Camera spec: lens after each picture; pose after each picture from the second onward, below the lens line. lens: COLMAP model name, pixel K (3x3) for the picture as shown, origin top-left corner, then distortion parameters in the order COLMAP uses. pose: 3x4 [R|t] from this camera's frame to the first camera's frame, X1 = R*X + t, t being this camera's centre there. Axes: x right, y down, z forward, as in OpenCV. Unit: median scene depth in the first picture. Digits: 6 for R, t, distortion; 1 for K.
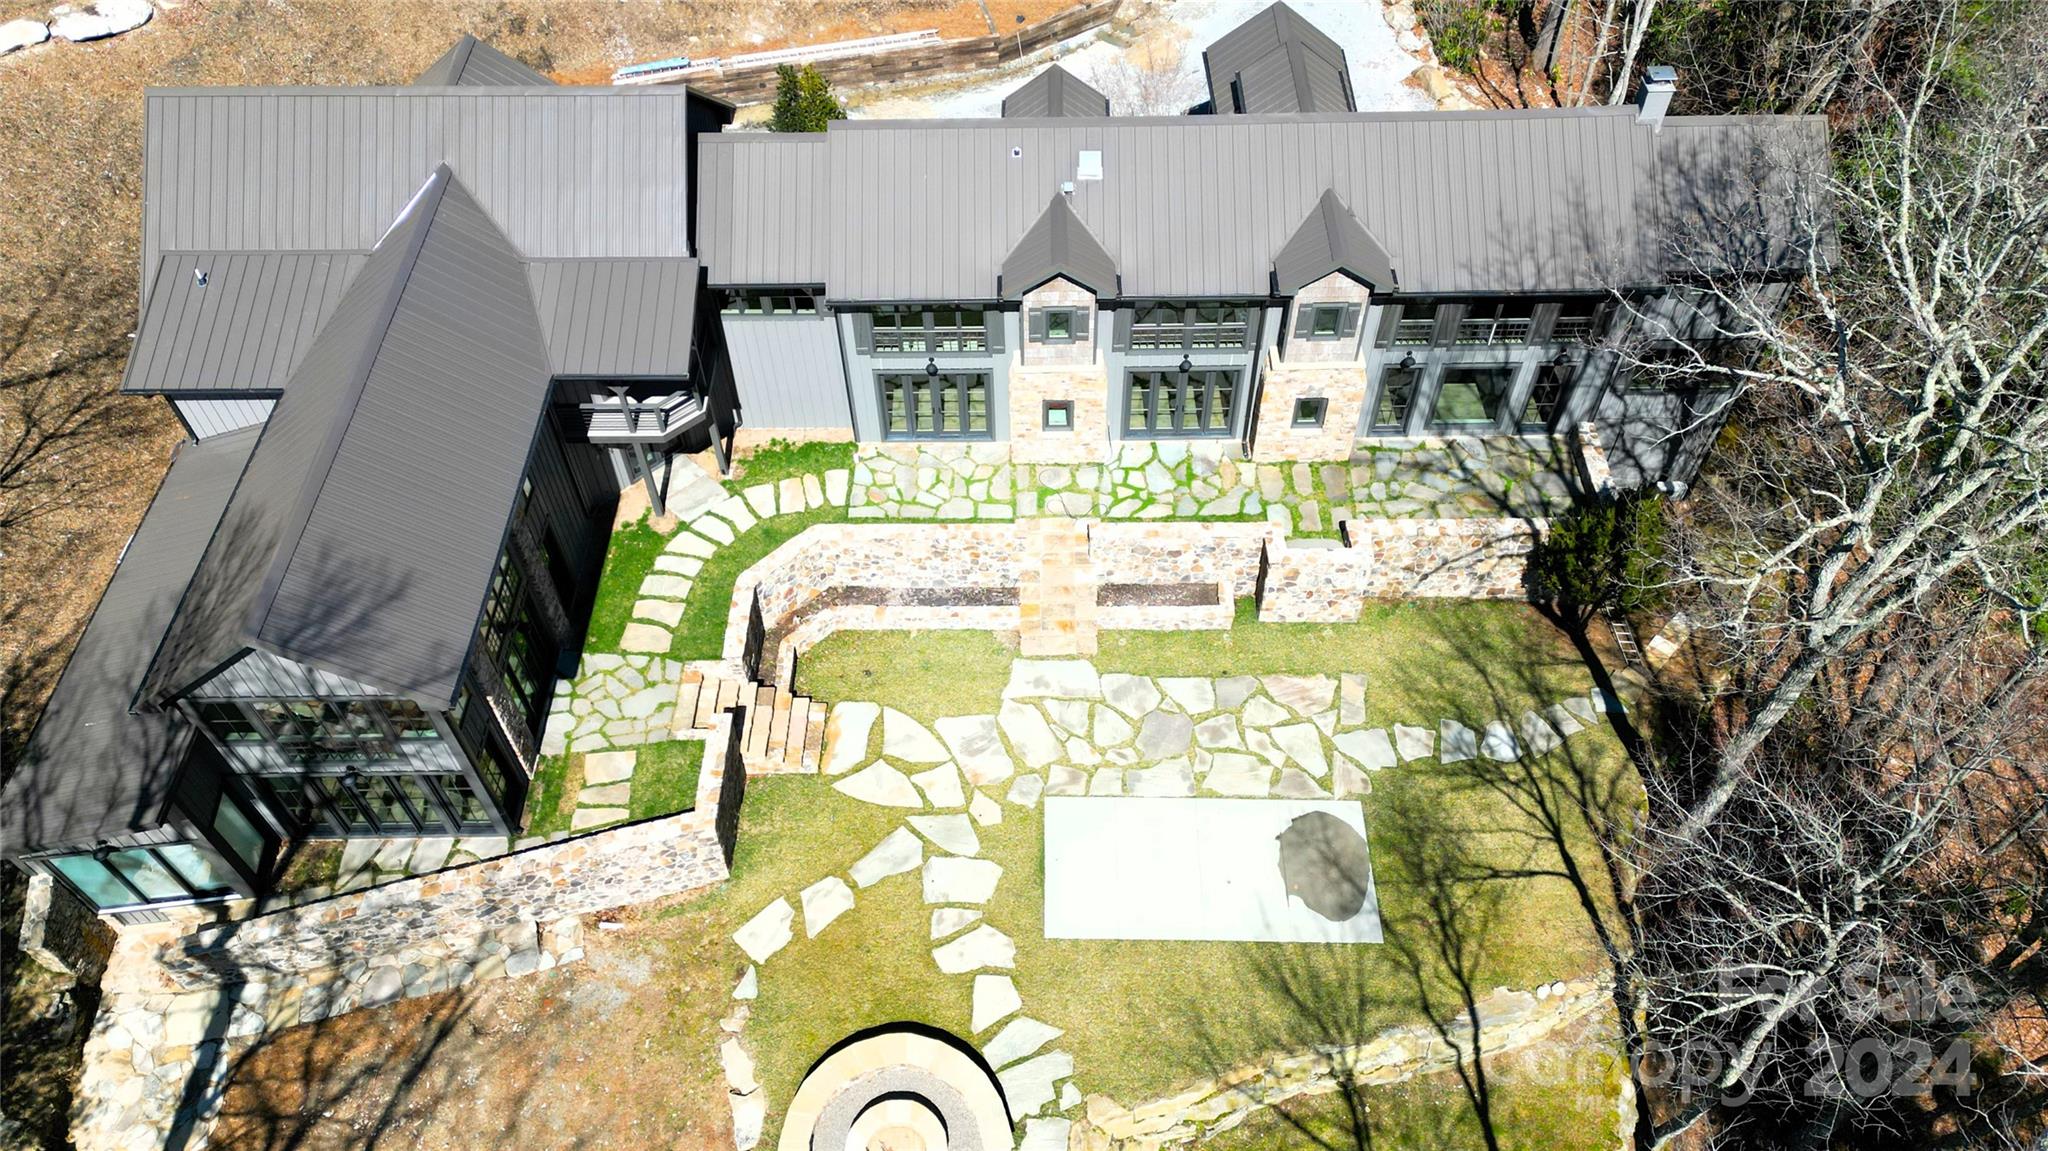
lens RADIAL K [[1494.5, 0, 1052.6], [0, 1494.5, 575.6], [0, 0, 1]] dist [0.043985, 0.000795]
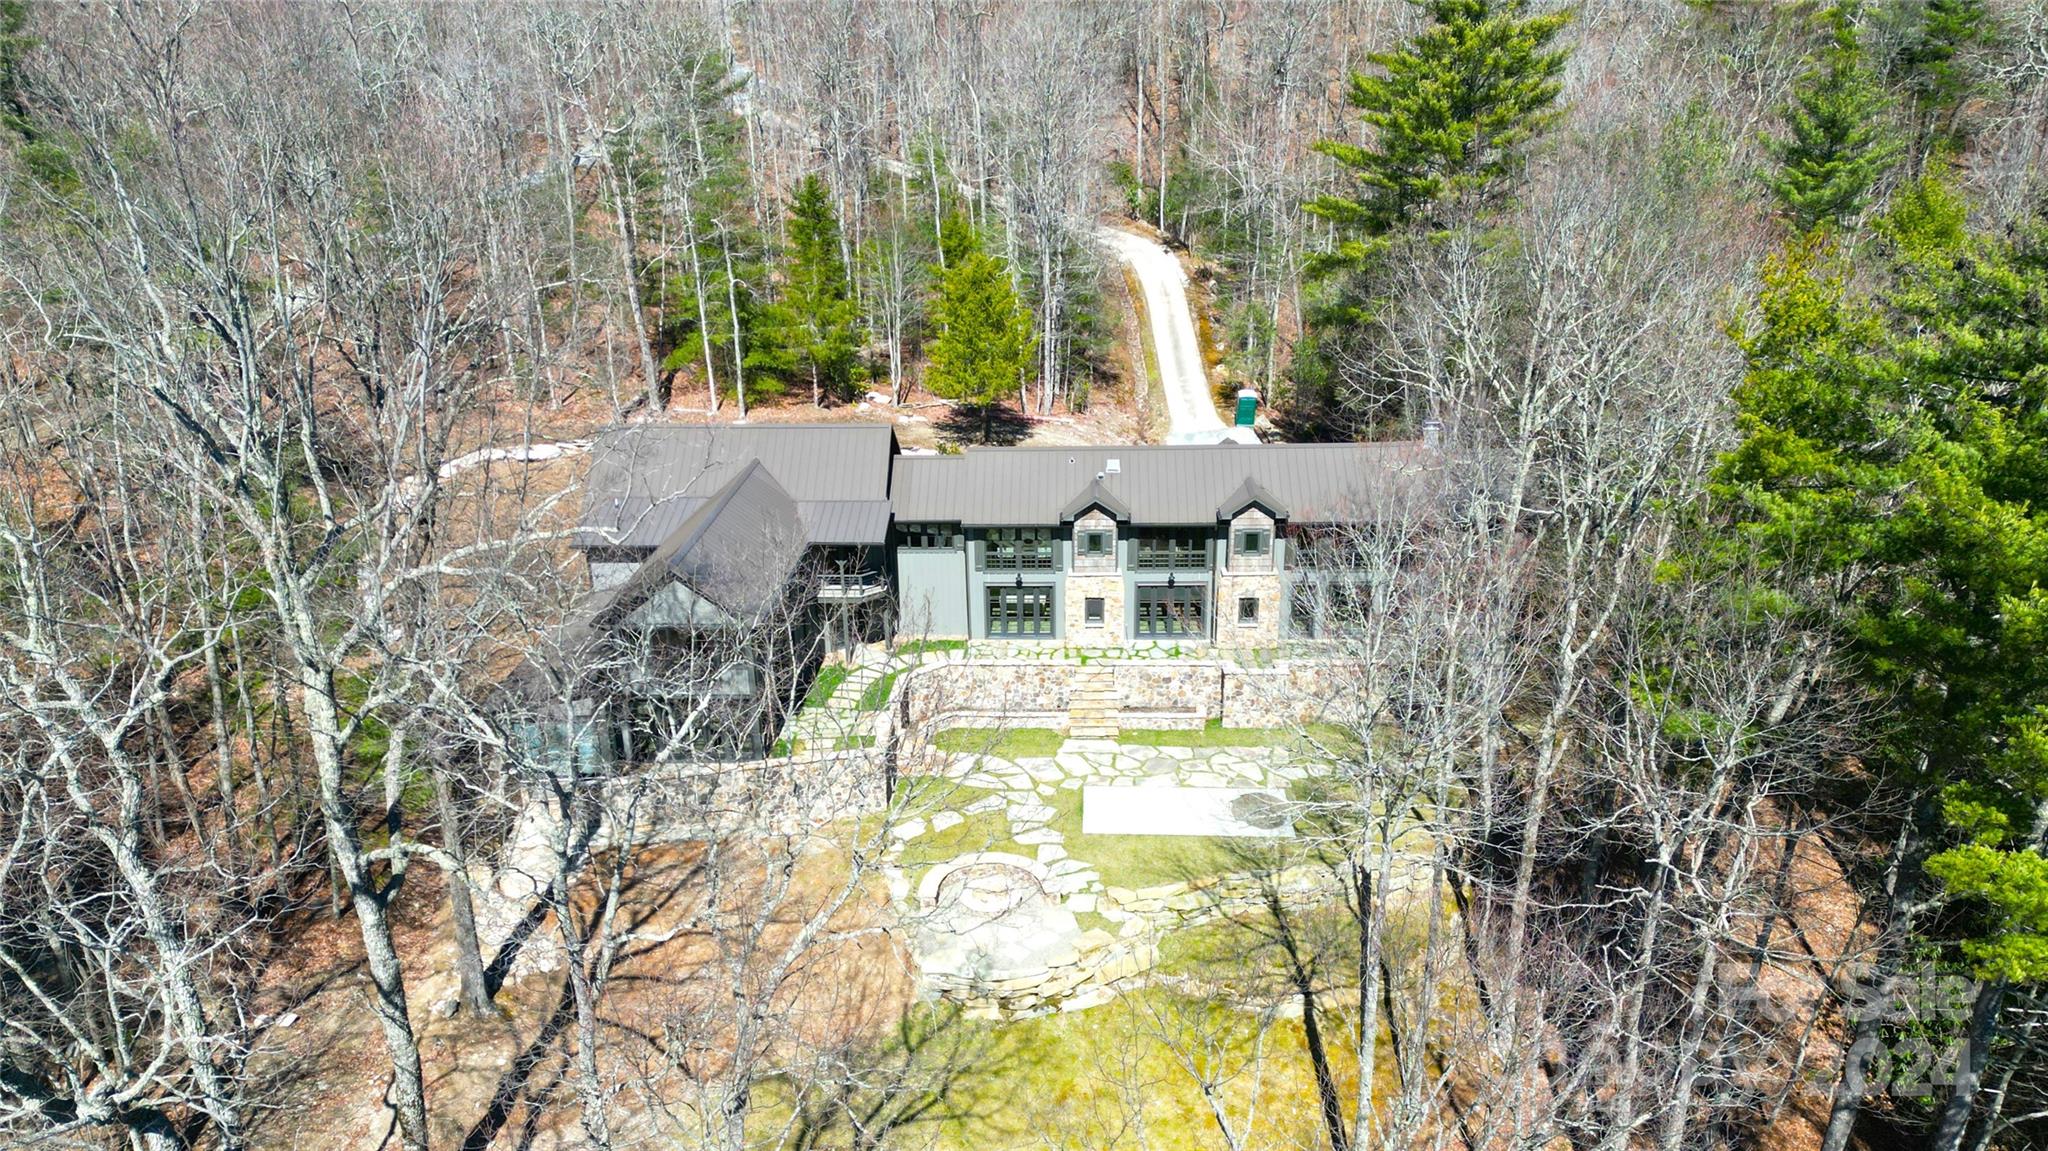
lens RADIAL K [[1494.5, 0, 1052.6], [0, 1494.5, 575.6], [0, 0, 1]] dist [0.043985, 0.000795]
pose [[0.999362, 0.002507, -0.035626, 0.016661], [-0.019979, 0.866097, -0.499477, 0.717619], [0.029603, 0.499870, 0.865595, -0.465286]]
